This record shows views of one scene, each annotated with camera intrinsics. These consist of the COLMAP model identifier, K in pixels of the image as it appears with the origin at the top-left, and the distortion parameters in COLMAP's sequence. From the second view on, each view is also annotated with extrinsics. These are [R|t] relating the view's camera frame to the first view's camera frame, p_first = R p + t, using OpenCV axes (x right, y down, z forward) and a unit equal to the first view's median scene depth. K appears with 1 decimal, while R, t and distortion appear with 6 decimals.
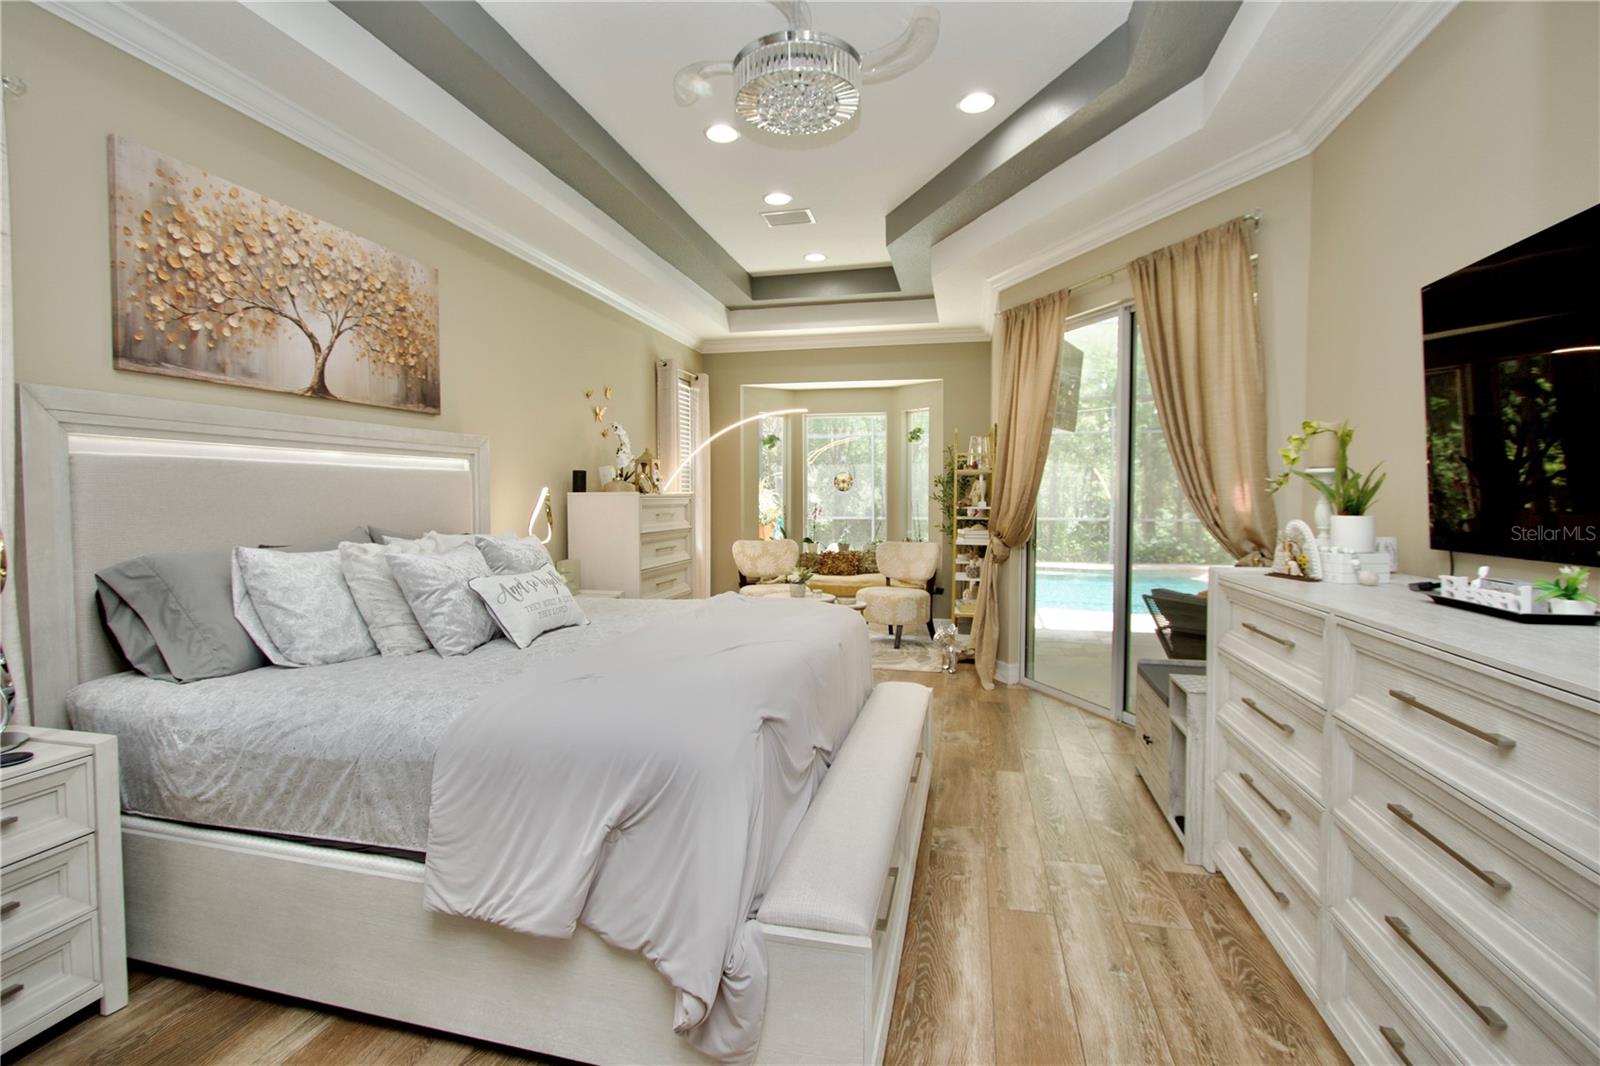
lens RADIAL K [[739.4, 0, 798.6], [0, 739.4, 527.2], [0, 0, 1]] dist [-0.018293, 0.002328]
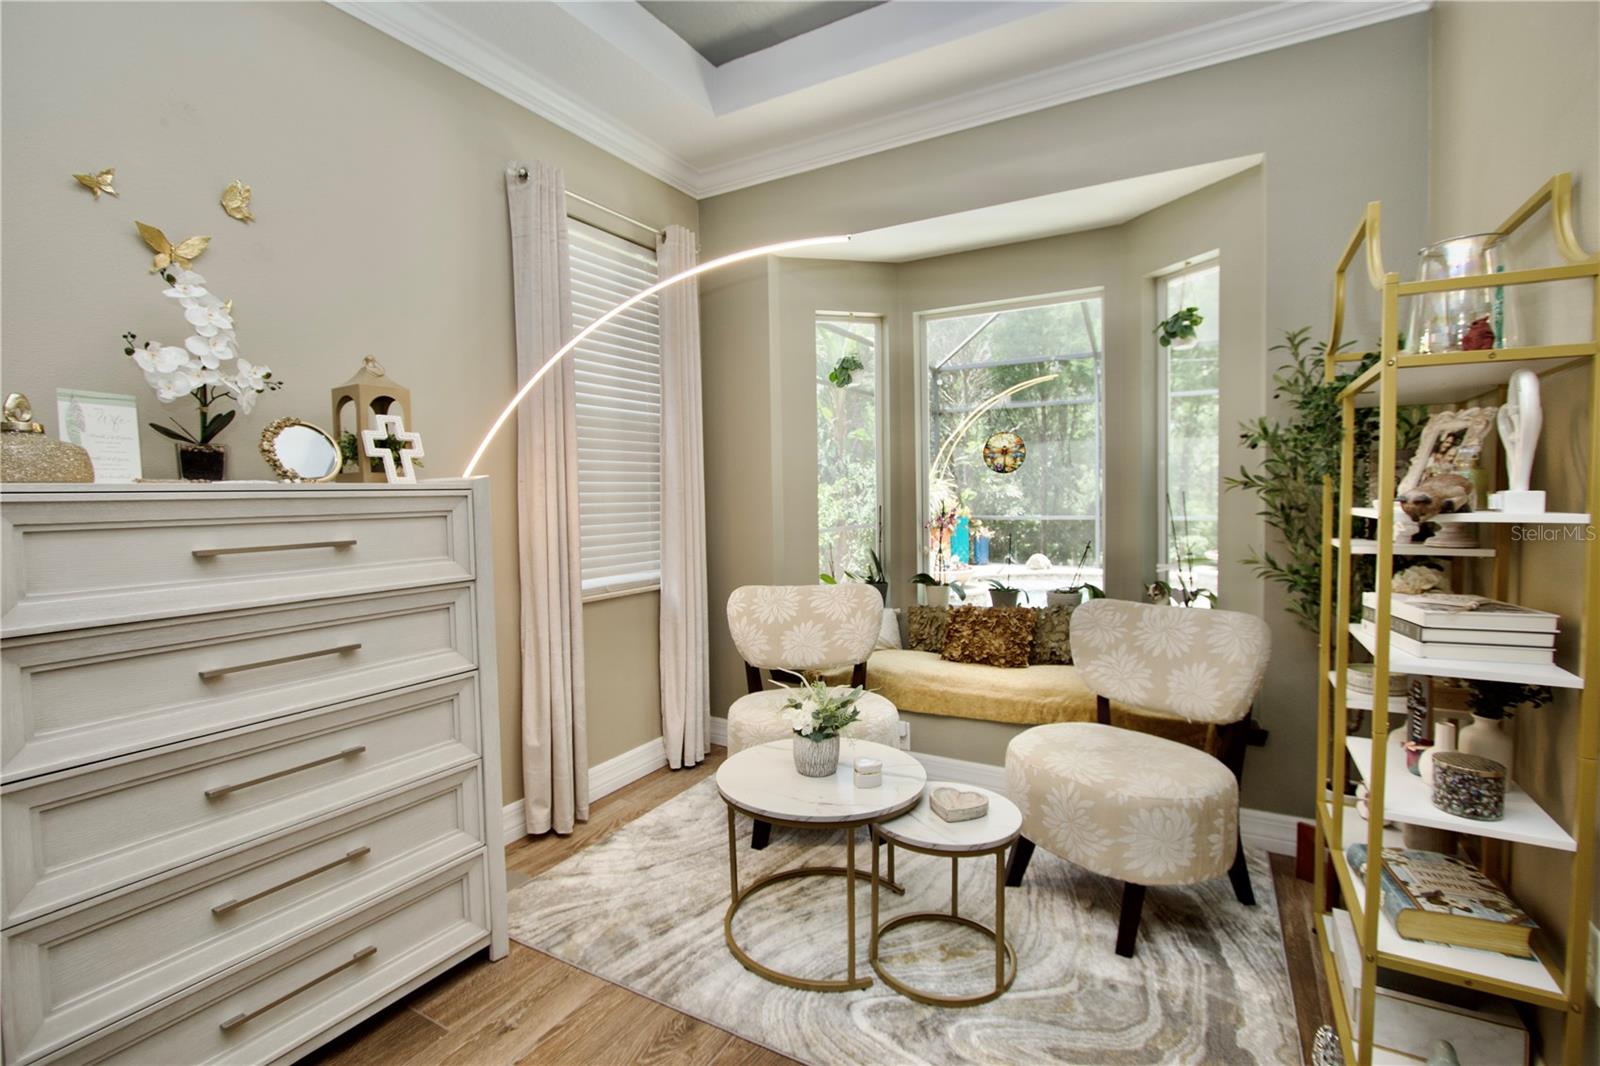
lens RADIAL K [[739.4, 0, 794.1], [0, 739.4, 533.2], [0, 0, 1]] dist [-0.018293, 0.002328]
pose [[0.954167, -0.000347, -0.299276, 0.077076], [0.004508, 0.999903, 0.013211, -0.018979], [0.299242, -0.013955, 0.954075, 0.553009]]
